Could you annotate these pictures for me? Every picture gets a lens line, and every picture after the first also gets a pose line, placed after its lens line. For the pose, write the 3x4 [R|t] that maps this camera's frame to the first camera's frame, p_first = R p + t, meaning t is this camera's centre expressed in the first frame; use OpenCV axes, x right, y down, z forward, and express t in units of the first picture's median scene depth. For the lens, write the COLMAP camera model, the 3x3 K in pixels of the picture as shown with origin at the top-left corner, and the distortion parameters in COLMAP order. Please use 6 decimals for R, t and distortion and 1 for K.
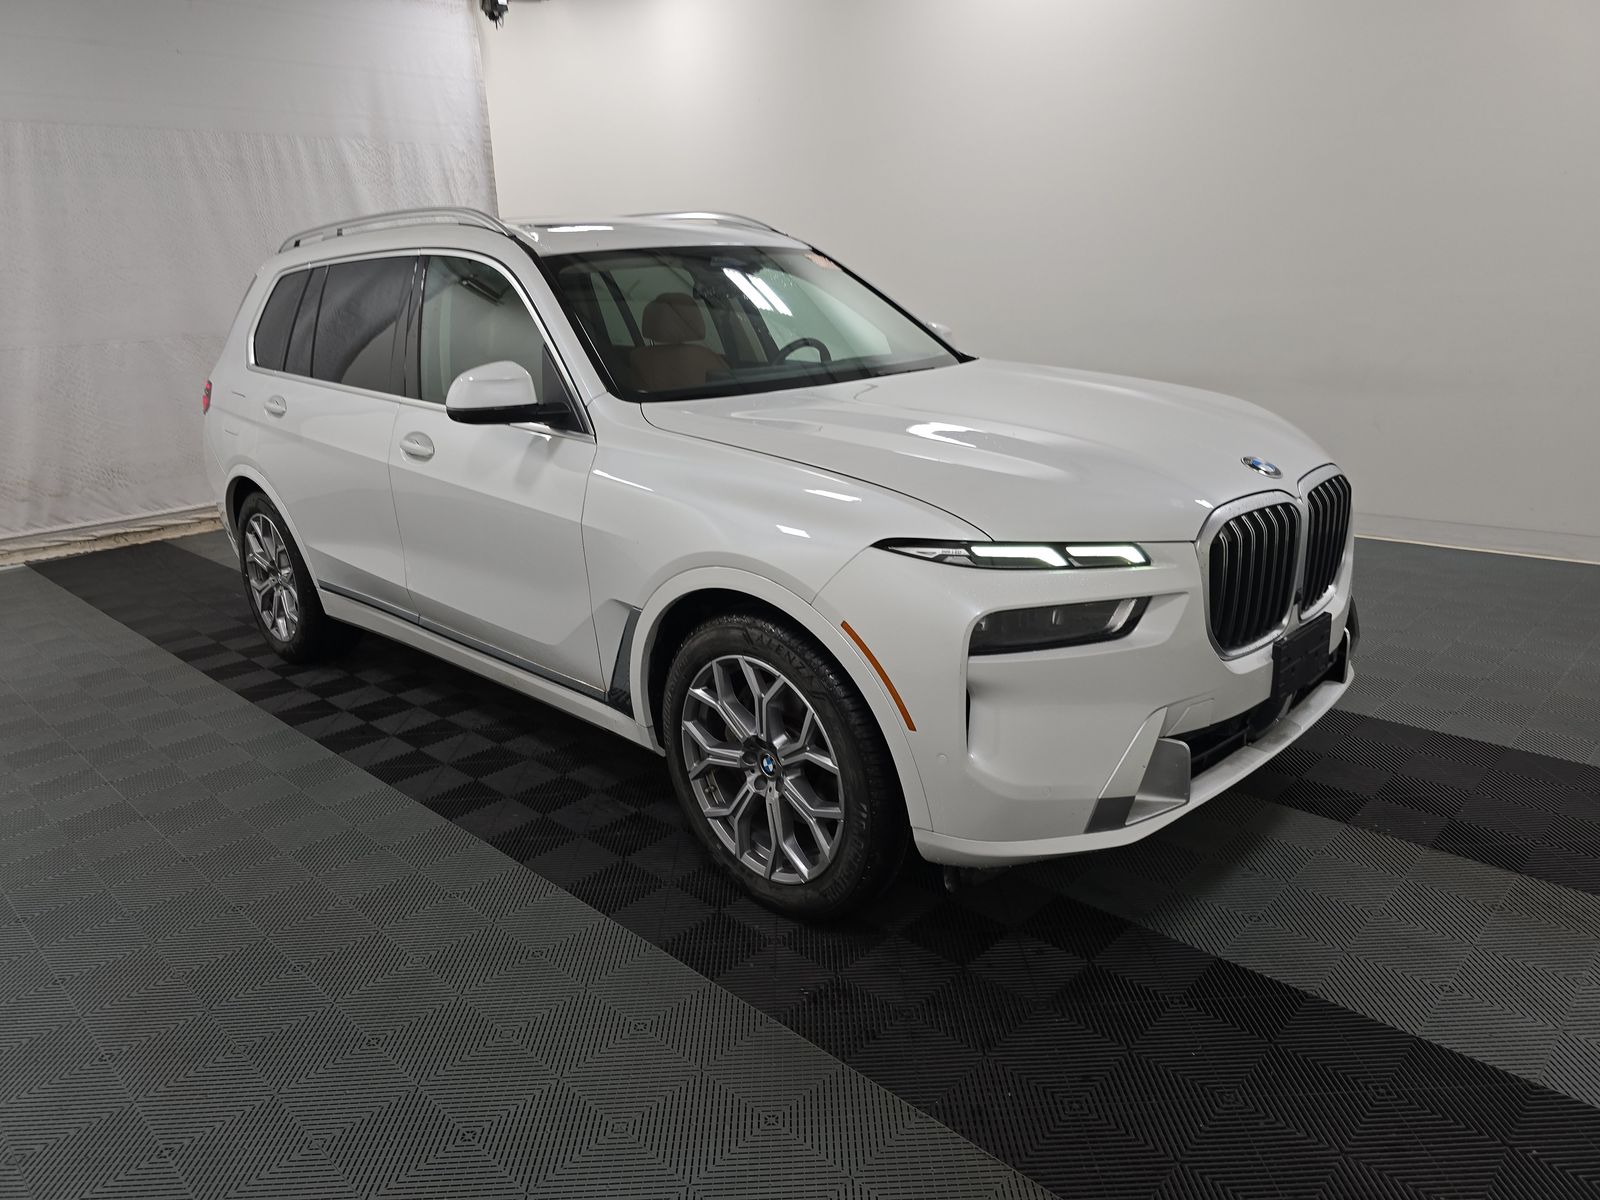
lens RADIAL K [[1100.9, 0, 800.0], [0, 1100.9, 600.0], [0, 0, 1]] dist [-0.009375, -0.002696]
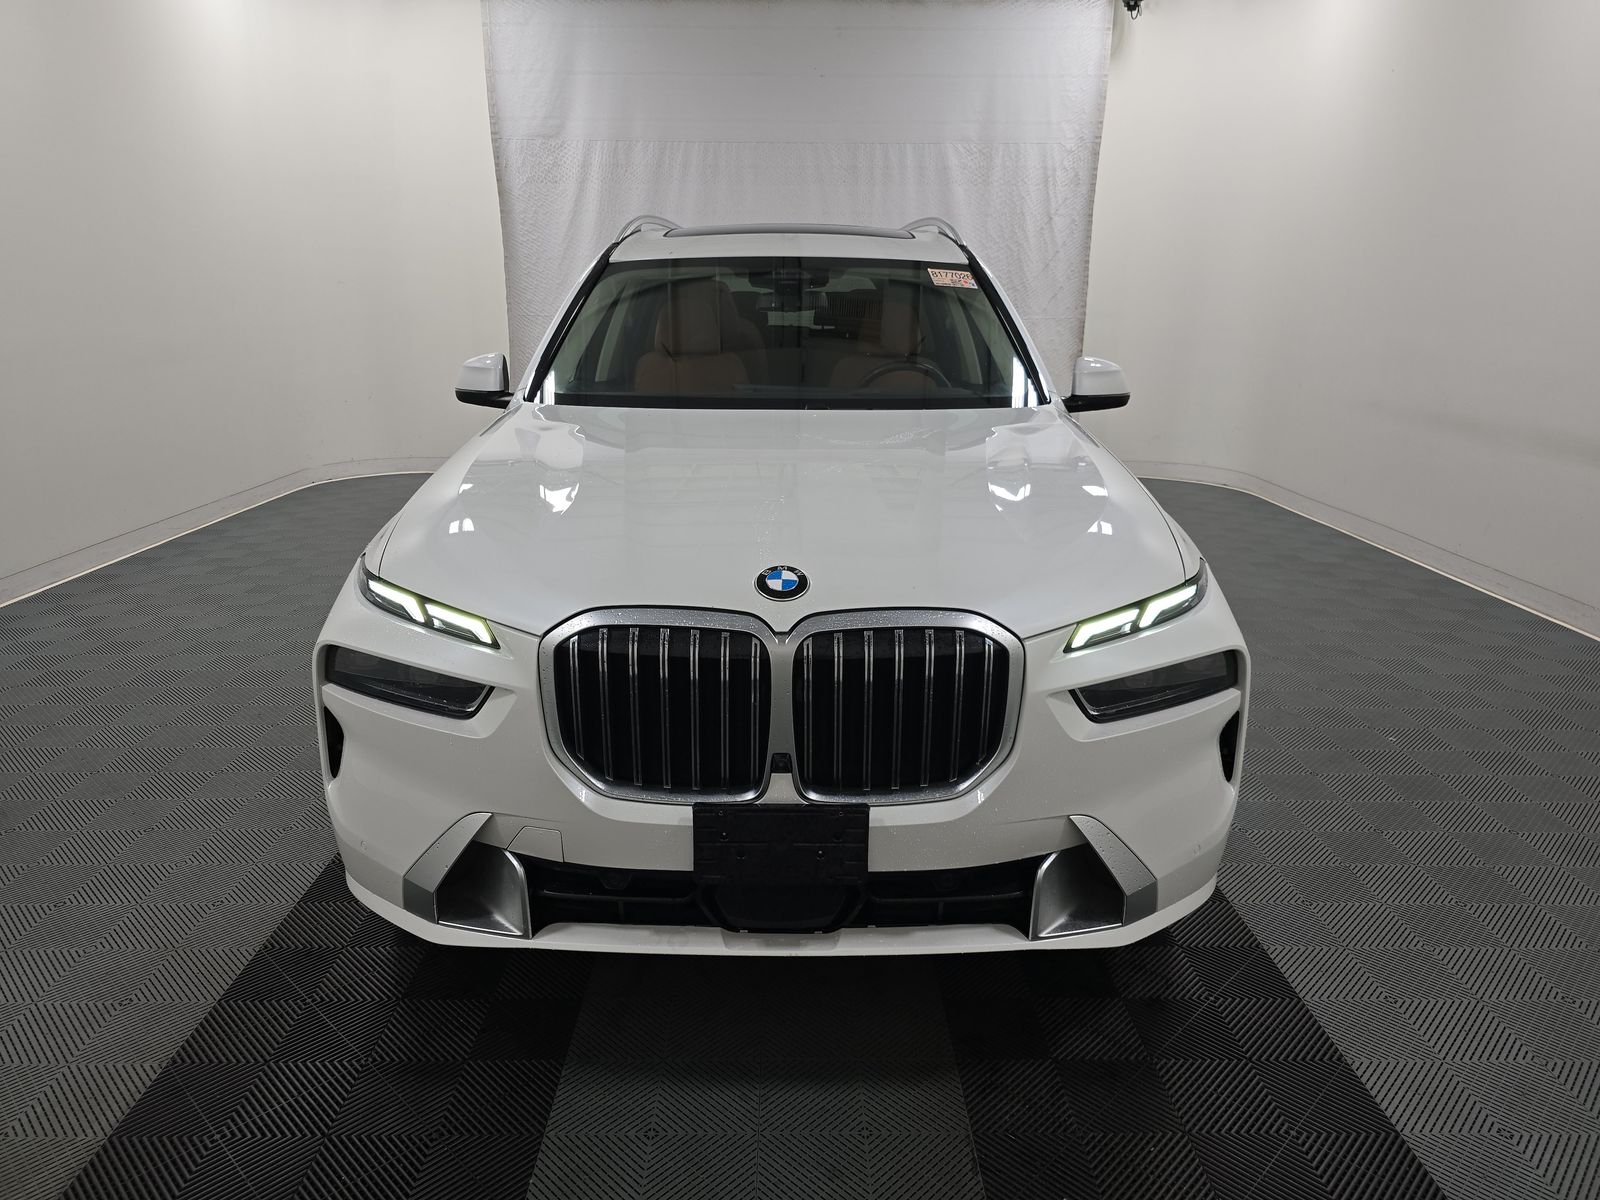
lens RADIAL K [[1100.9, 0, 800.0], [0, 1100.9, 600.0], [0, 0, 1]] dist [-0.009375, -0.002696]
pose [[0.680773, 0.238053, -0.692733, 0.341199], [-0.229871, 0.967373, 0.106529, -0.068931], [0.695490, 0.086717, 0.713283, 0.169873]]
